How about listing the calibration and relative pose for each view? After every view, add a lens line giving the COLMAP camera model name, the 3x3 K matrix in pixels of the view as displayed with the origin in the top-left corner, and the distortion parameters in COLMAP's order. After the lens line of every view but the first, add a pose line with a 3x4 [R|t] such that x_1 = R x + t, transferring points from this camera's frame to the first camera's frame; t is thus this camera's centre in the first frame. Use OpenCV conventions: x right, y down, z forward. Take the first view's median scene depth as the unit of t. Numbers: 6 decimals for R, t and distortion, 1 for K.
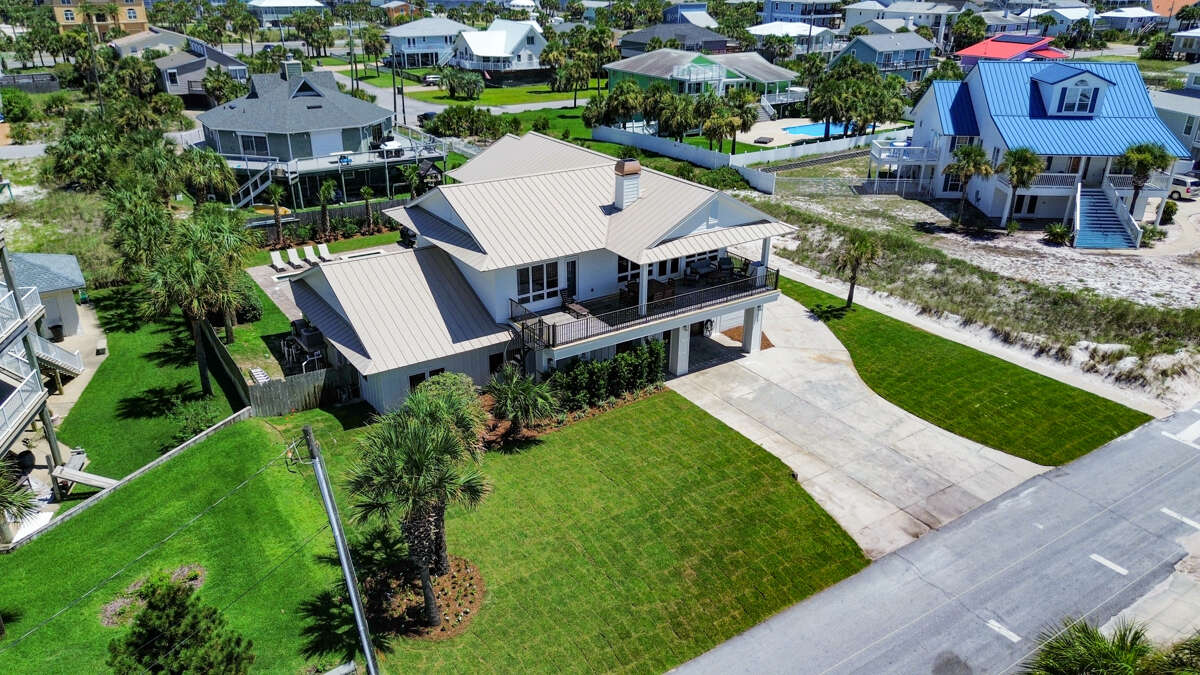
lens RADIAL K [[861.8, 0, 600.0], [0, 861.8, 337.5], [0, 0, 1]] dist [0.059142, -0.045557]
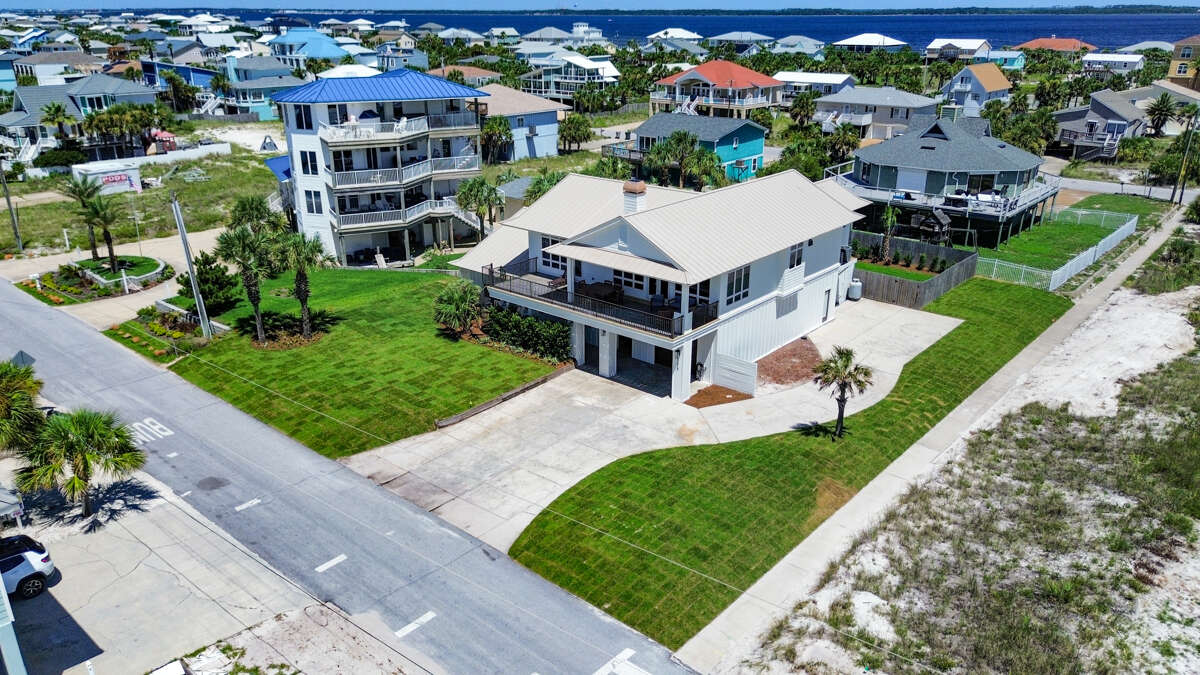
lens RADIAL K [[861.8, 0, 600.0], [0, 861.8, 337.5], [0, 0, 1]] dist [0.059142, -0.045557]
pose [[0.258399, 0.330468, -0.907756, 1.213047], [-0.382161, 0.897984, 0.218125, -0.270021], [0.887233, 0.290545, 0.358330, 0.658814]]
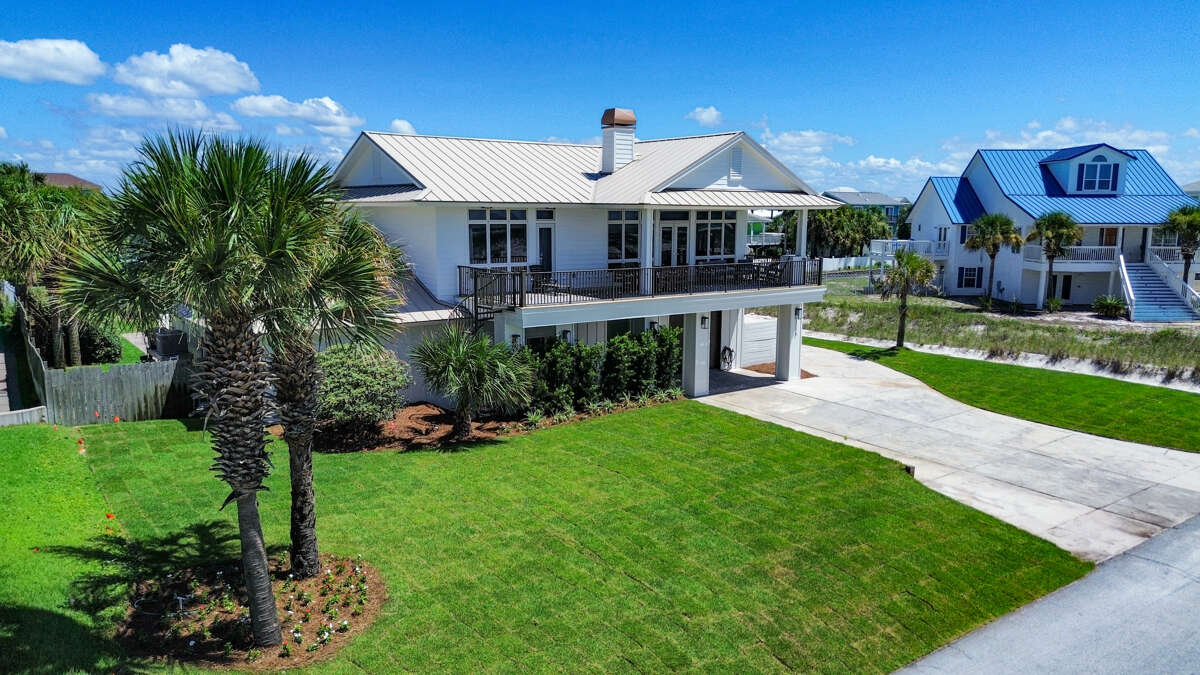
lens RADIAL K [[861.8, 0, 600.0], [0, 861.8, 337.5], [0, 0, 1]] dist [0.059142, -0.045557]
pose [[0.998939, -0.010902, 0.044734, -0.022054], [0.021935, 0.966911, -0.254170, 0.198153], [-0.040483, 0.254881, 0.966125, 0.339837]]
